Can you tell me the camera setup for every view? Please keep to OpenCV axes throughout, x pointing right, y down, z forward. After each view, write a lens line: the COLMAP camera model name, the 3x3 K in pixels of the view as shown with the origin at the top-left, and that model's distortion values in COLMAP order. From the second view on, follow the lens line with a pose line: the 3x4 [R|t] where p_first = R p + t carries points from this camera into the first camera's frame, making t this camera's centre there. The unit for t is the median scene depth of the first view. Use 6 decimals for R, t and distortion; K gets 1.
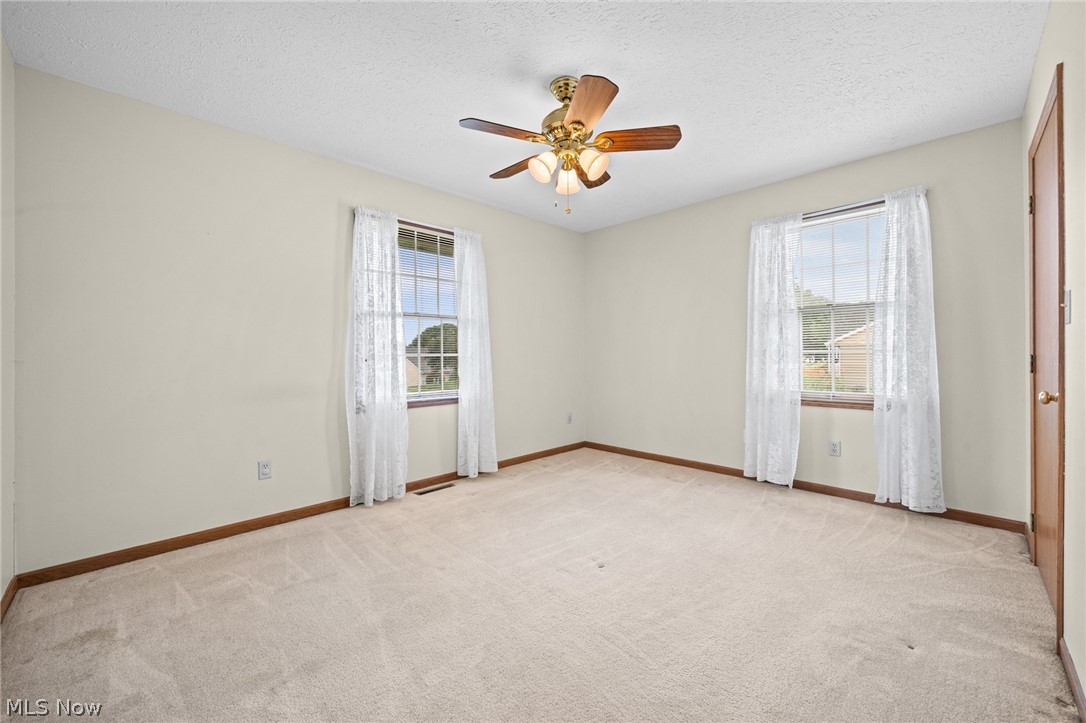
lens RADIAL K [[427.6, 0, 542.0], [0, 427.6, 359.8], [0, 0, 1]] dist [-0.000212, -0.000025]
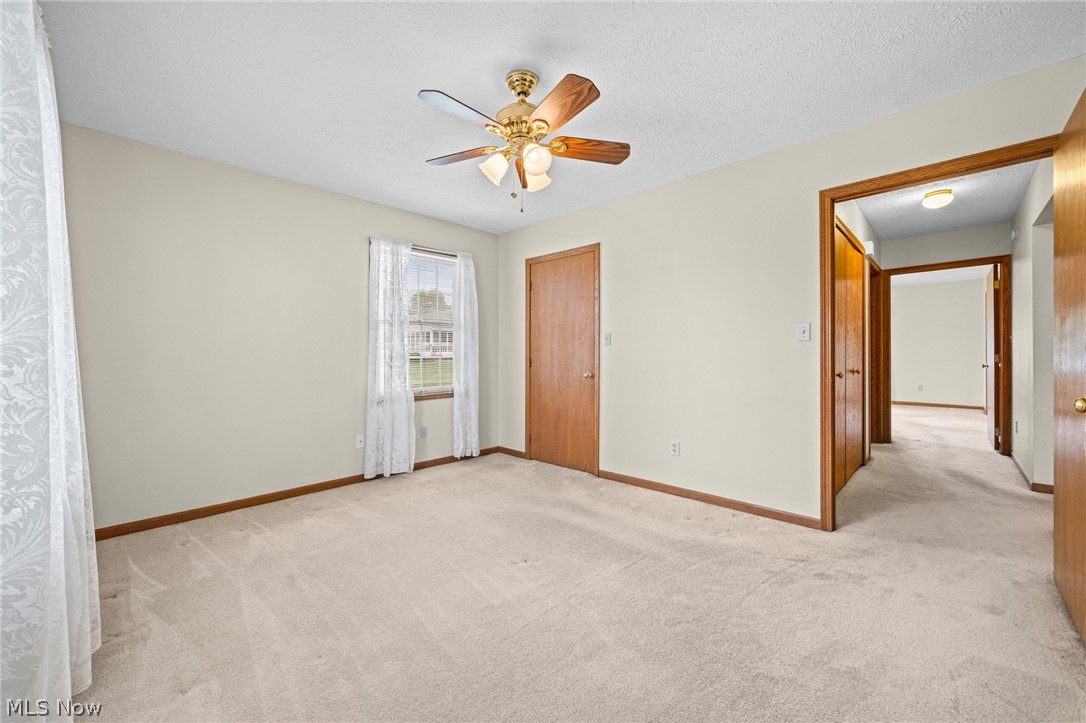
lens RADIAL K [[427.6, 0, 542.3], [0, 427.6, 355.3], [0, 0, 1]] dist [-0.000212, -0.000025]
pose [[-0.025640, -0.000021, 0.999671, -0.618975], [0.015977, 0.999872, 0.000431, -0.018468], [-0.999544, 0.015983, -0.025637, 0.664291]]
